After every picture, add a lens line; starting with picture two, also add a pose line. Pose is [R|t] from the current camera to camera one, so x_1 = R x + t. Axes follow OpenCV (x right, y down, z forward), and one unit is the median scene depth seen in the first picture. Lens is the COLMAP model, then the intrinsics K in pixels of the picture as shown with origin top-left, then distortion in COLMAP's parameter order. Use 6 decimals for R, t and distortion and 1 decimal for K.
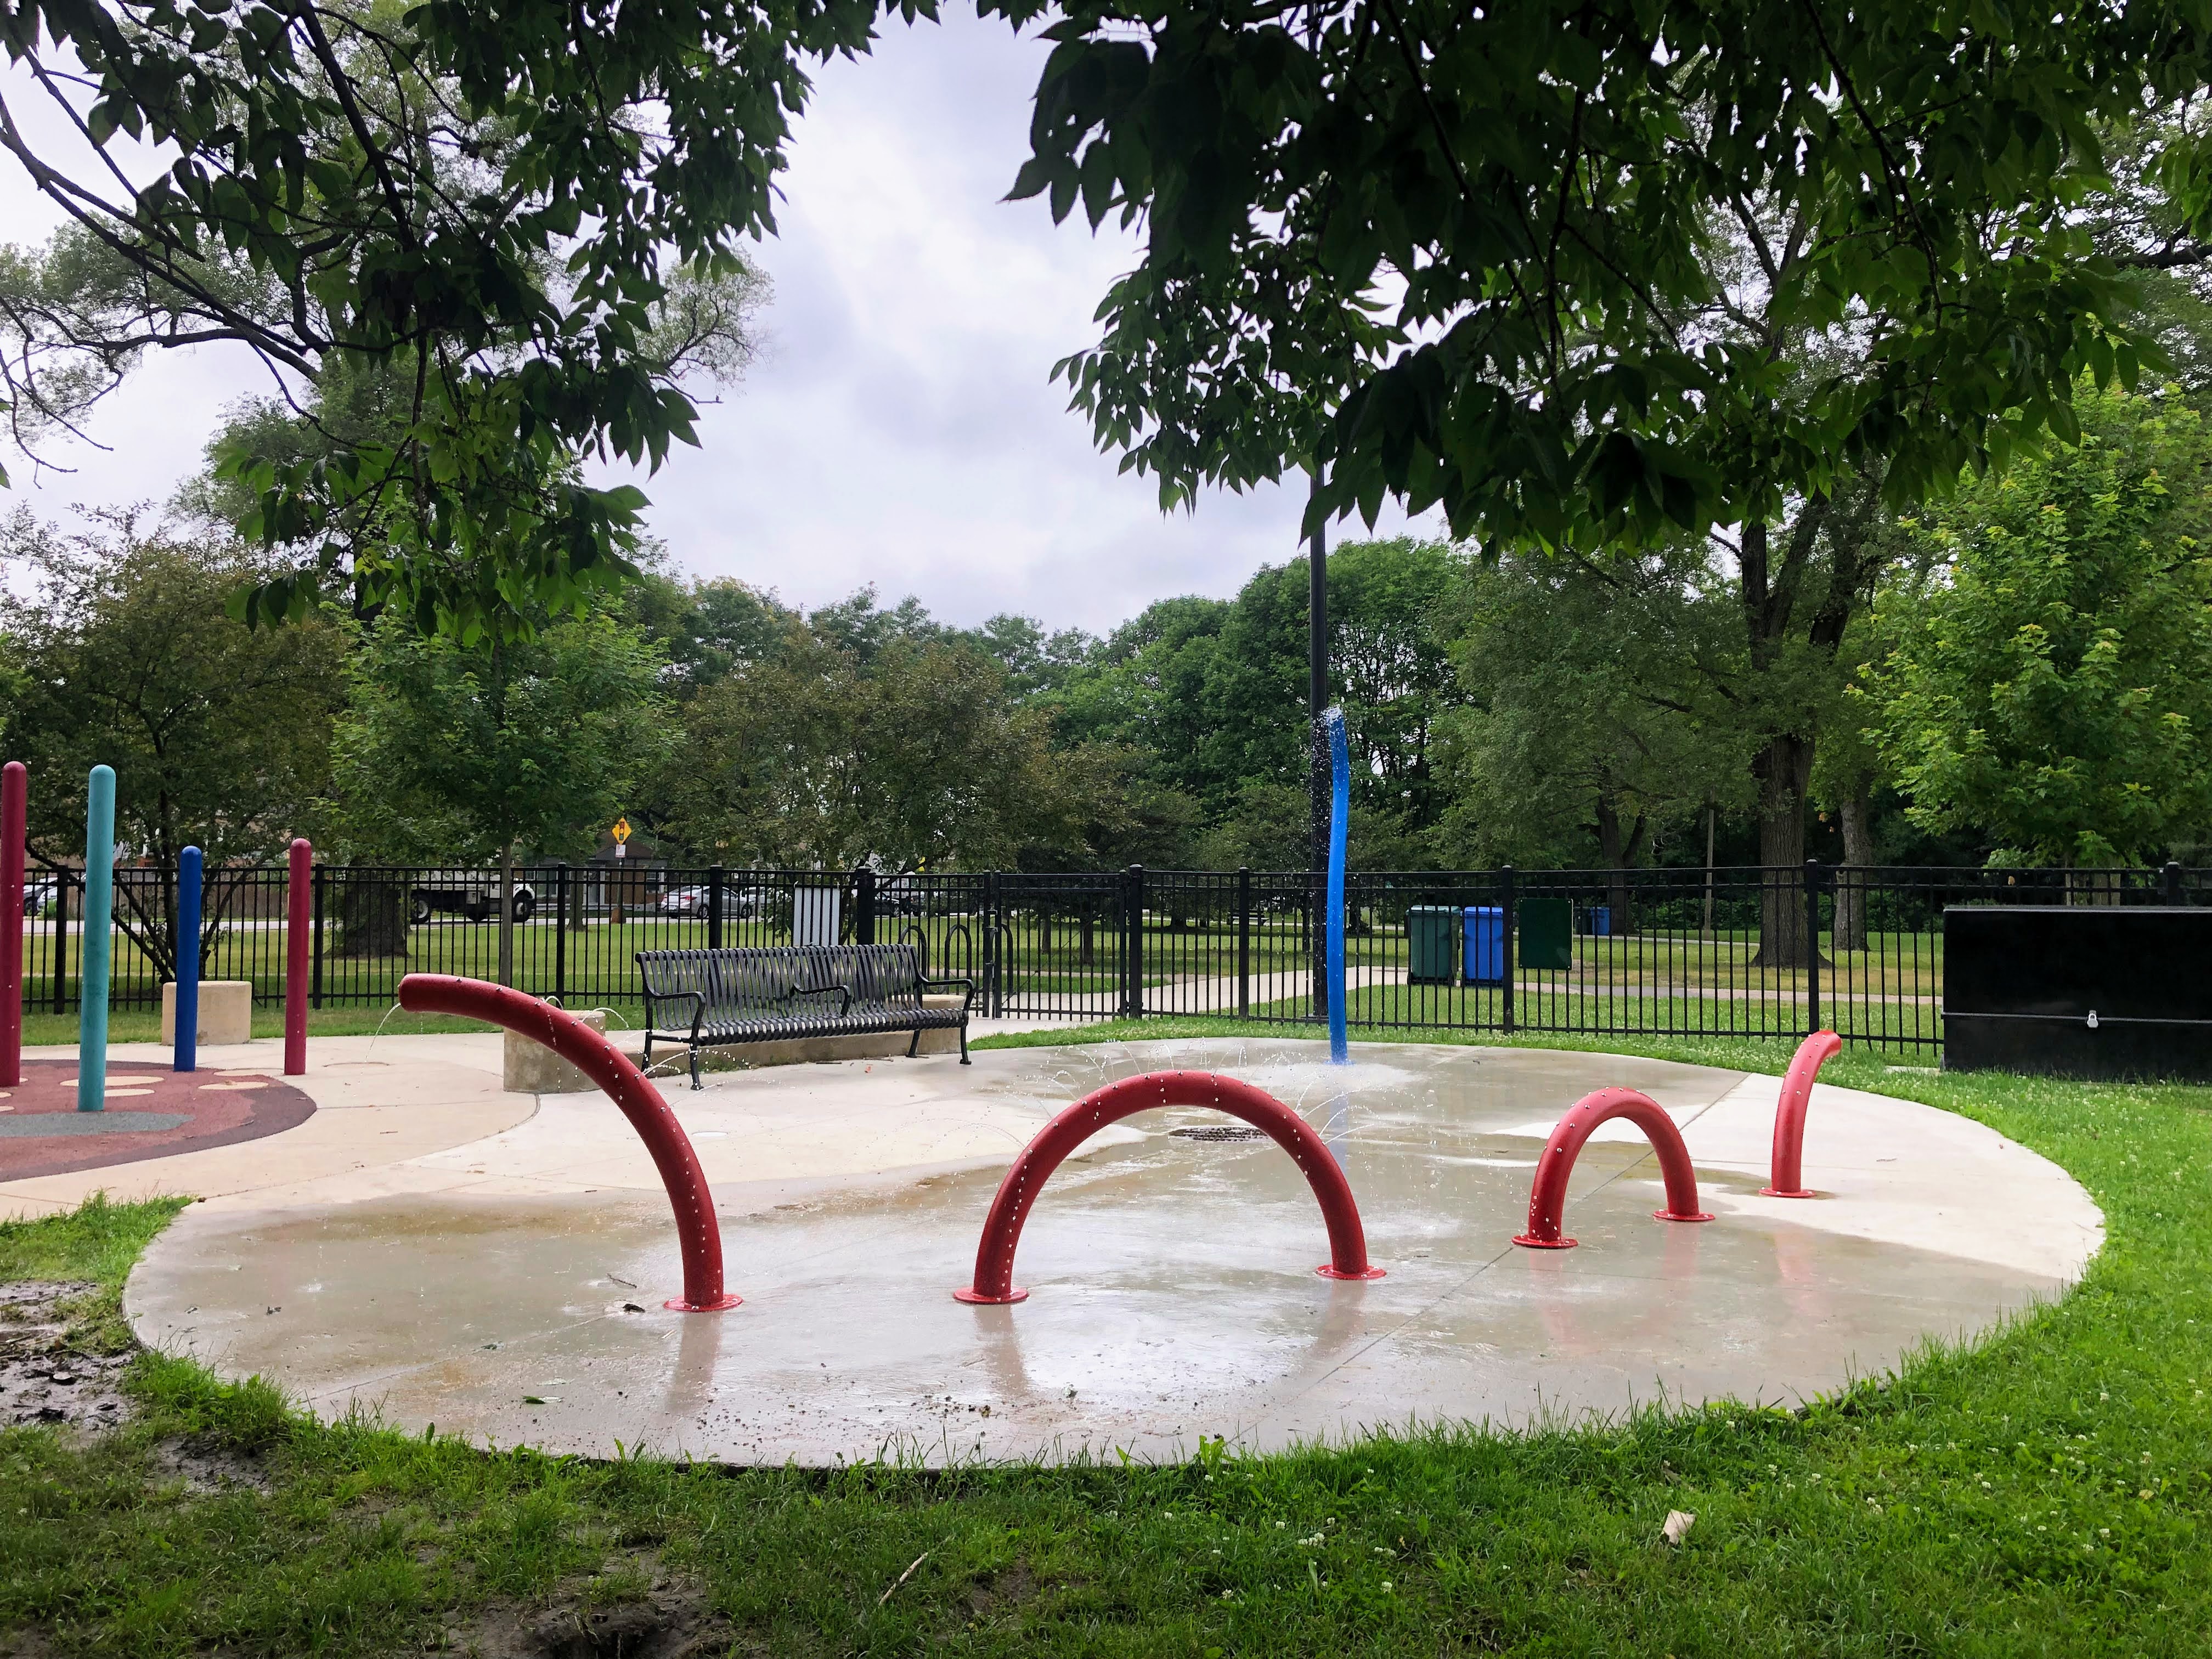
lens RADIAL K [[1786.2, 0, 1106.0], [0, 1786.2, 829.5], [0, 0, 1]] dist [0.018955, 0.005881]
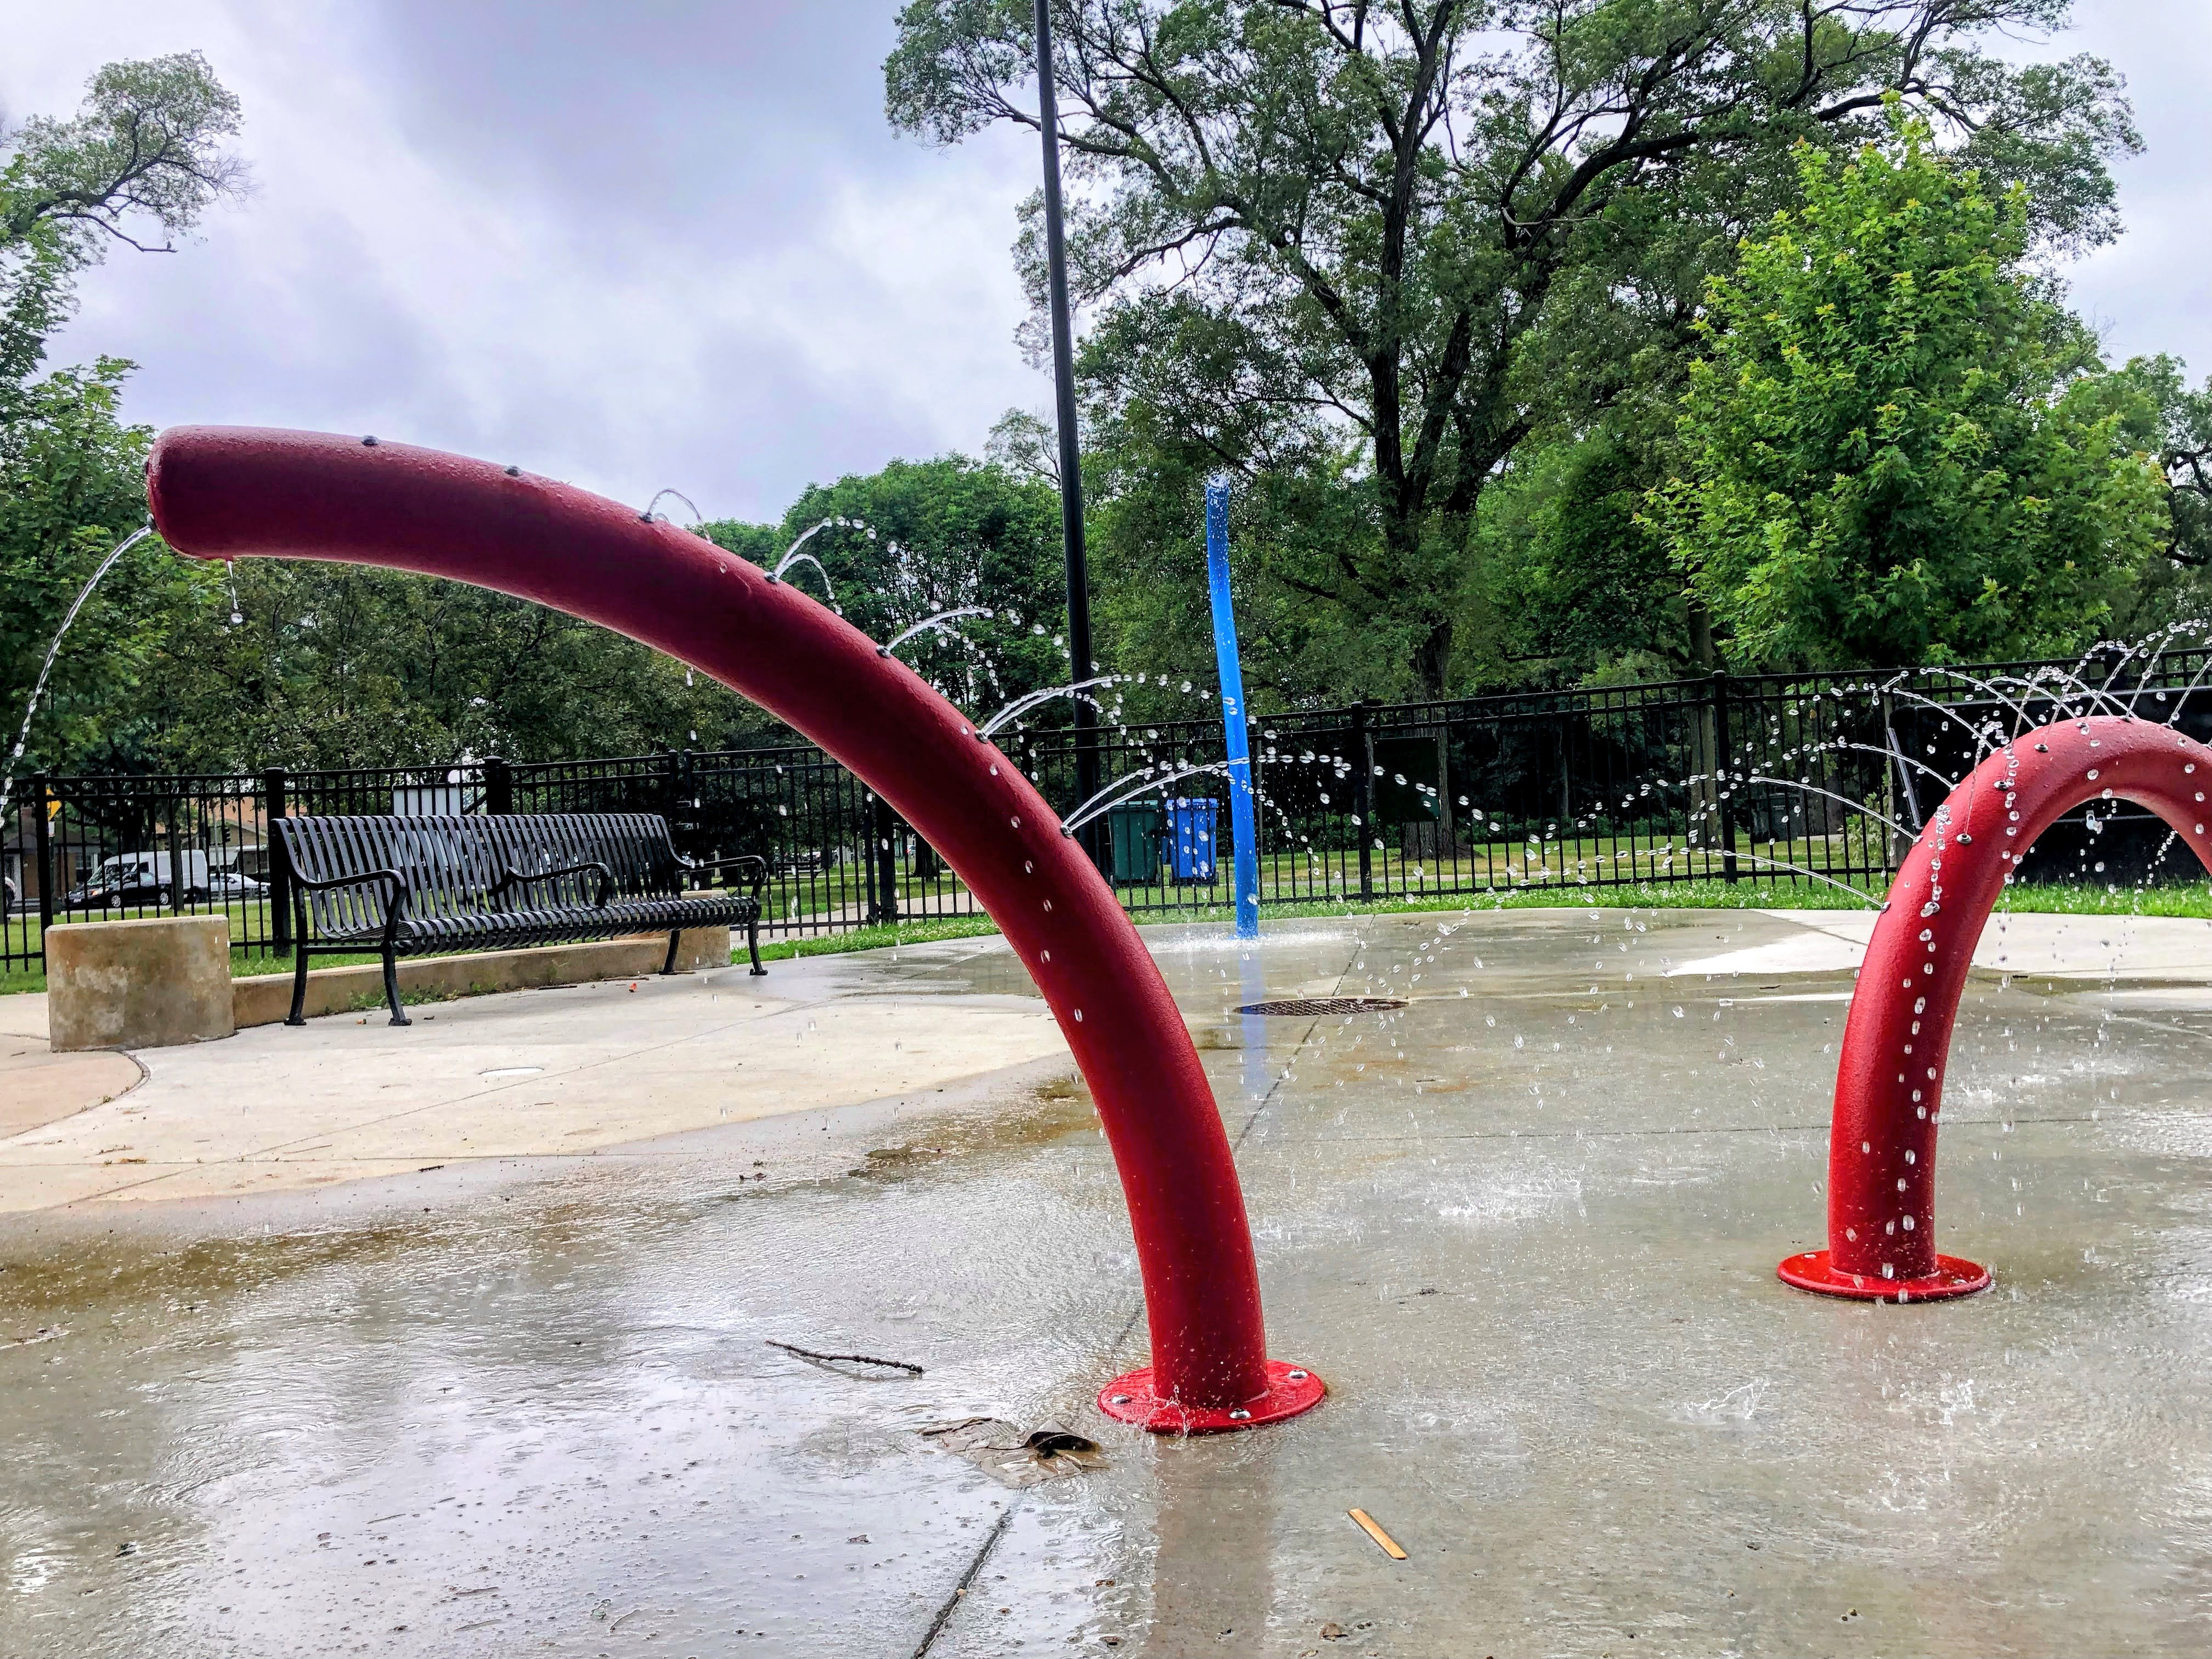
lens RADIAL K [[1786.2, 0, 1134.2], [0, 1786.2, 788.5], [0, 0, 1]] dist [0.009418, 0.000763]
pose [[0.955340, -0.049580, 0.291318, -0.115828], [0.050695, 0.998707, 0.003726, 0.052755], [-0.291127, 0.011208, 0.956619, 0.241843]]
